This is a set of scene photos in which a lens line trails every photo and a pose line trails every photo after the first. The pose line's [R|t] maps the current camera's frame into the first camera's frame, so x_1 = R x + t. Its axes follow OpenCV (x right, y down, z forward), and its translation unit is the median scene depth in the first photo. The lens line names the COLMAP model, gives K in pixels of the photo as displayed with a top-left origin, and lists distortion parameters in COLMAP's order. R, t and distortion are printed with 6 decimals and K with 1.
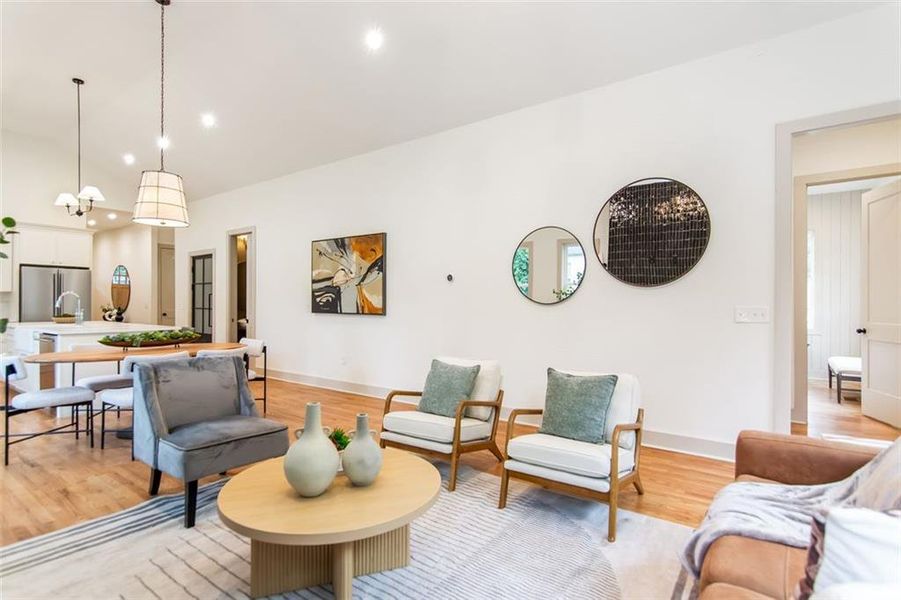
lens RADIAL K [[452.4, 0, 447.2], [0, 452.4, 305.5], [0, 0, 1]] dist [0.000733, 0.000565]
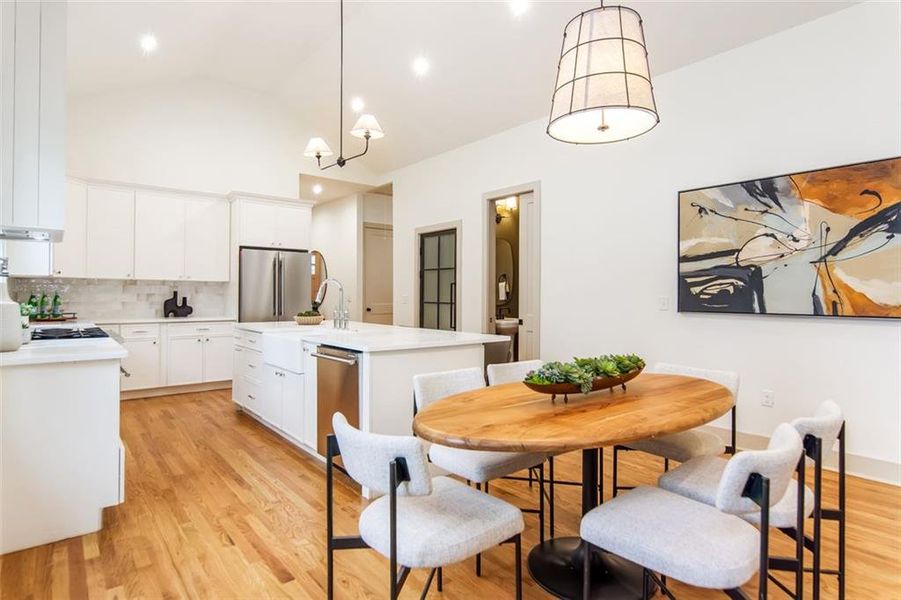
lens RADIAL K [[482.3, 0, 448.7], [0, 482.3, 295.2], [0, 0, 1]] dist [-0.000660, 0.000756]
pose [[0.970091, -0.001100, -0.242740, -0.463827], [-0.000139, 0.999987, -0.005086, -0.002889], [0.242743, 0.004968, 0.970078, 0.331370]]
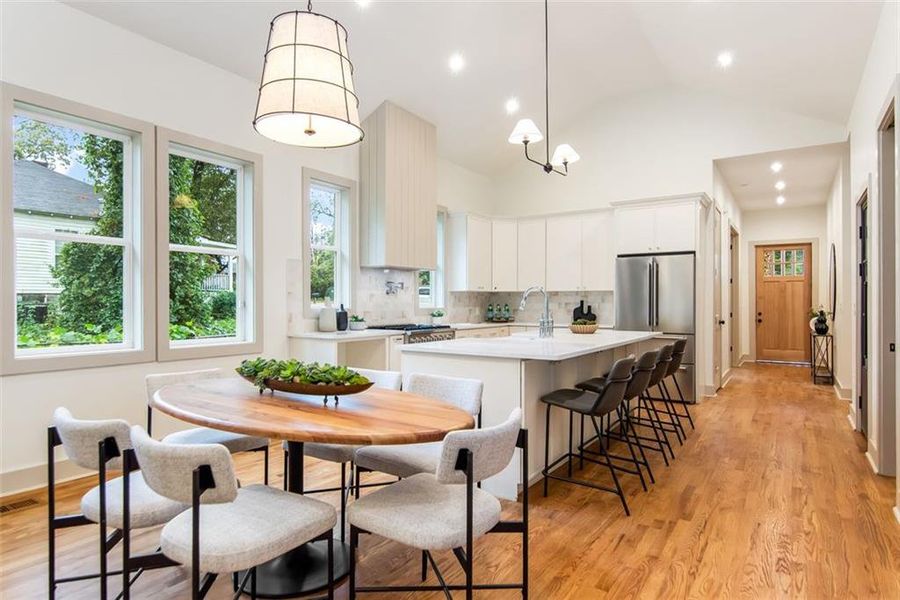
lens RADIAL K [[516.0, 0, 444.6], [0, 516.0, 299.9], [0, 0, 1]] dist [0.000773, -0.000223]
pose [[0.046917, -0.012120, -0.998825, -0.063297], [-0.003692, 0.999917, -0.012307, -0.001030], [0.998892, 0.004265, 0.046868, 0.779849]]
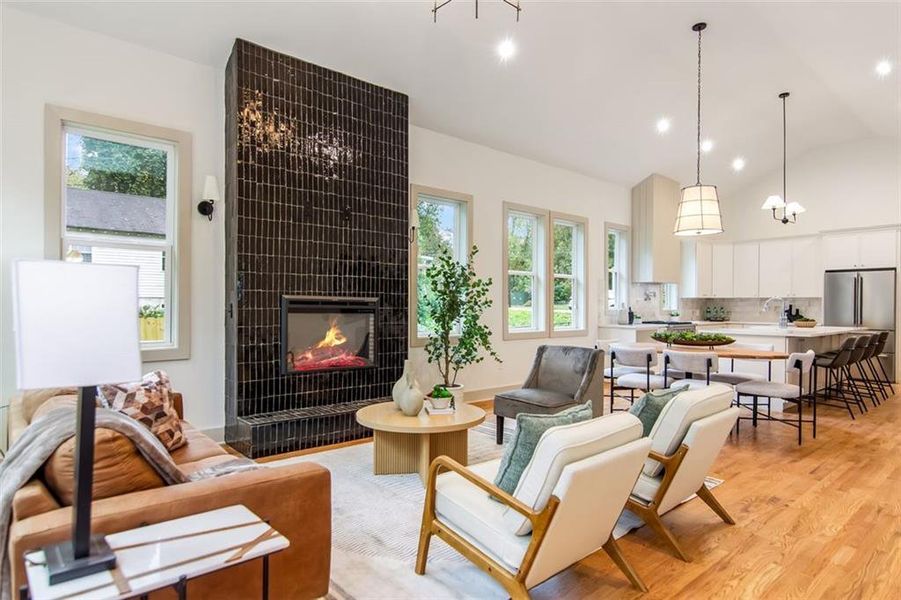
lens RADIAL K [[511.3, 0, 447.2], [0, 511.3, 307.2], [0, 0, 1]] dist [0.001744, -0.000149]
pose [[-0.214706, -0.003551, -0.976672, 0.483709], [-0.007470, 0.999970, -0.001994, 0.002286], [0.976650, 0.006868, -0.214726, 0.474152]]
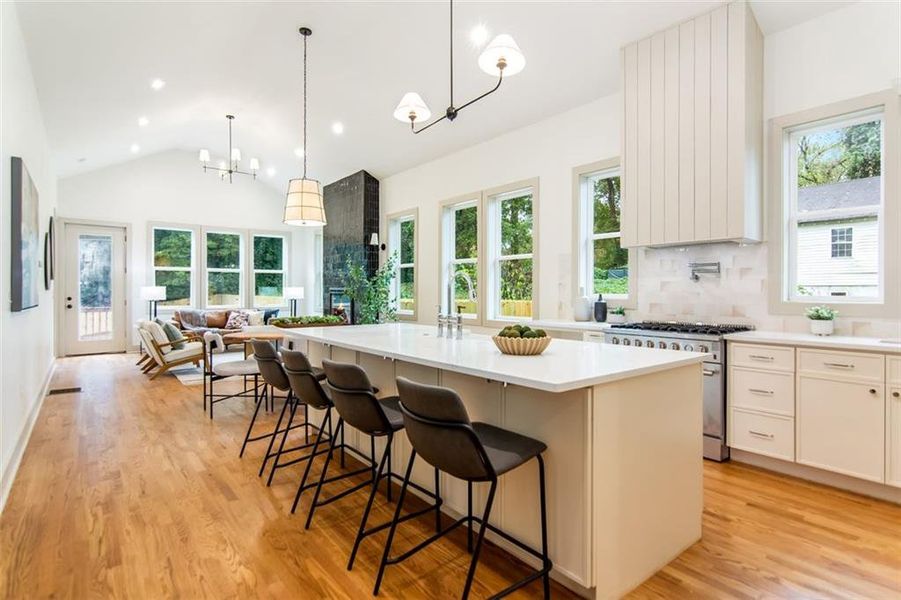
lens RADIAL K [[463.4, 0, 458.0], [0, 463.4, 294.4], [0, 0, 1]] dist [-0.014021, 0.000011]
pose [[-0.969483, -0.009176, 0.244988, -0.914979], [-0.007488, 0.999941, 0.007823, -0.006893], [-0.245045, 0.005749, -0.969495, 1.437960]]
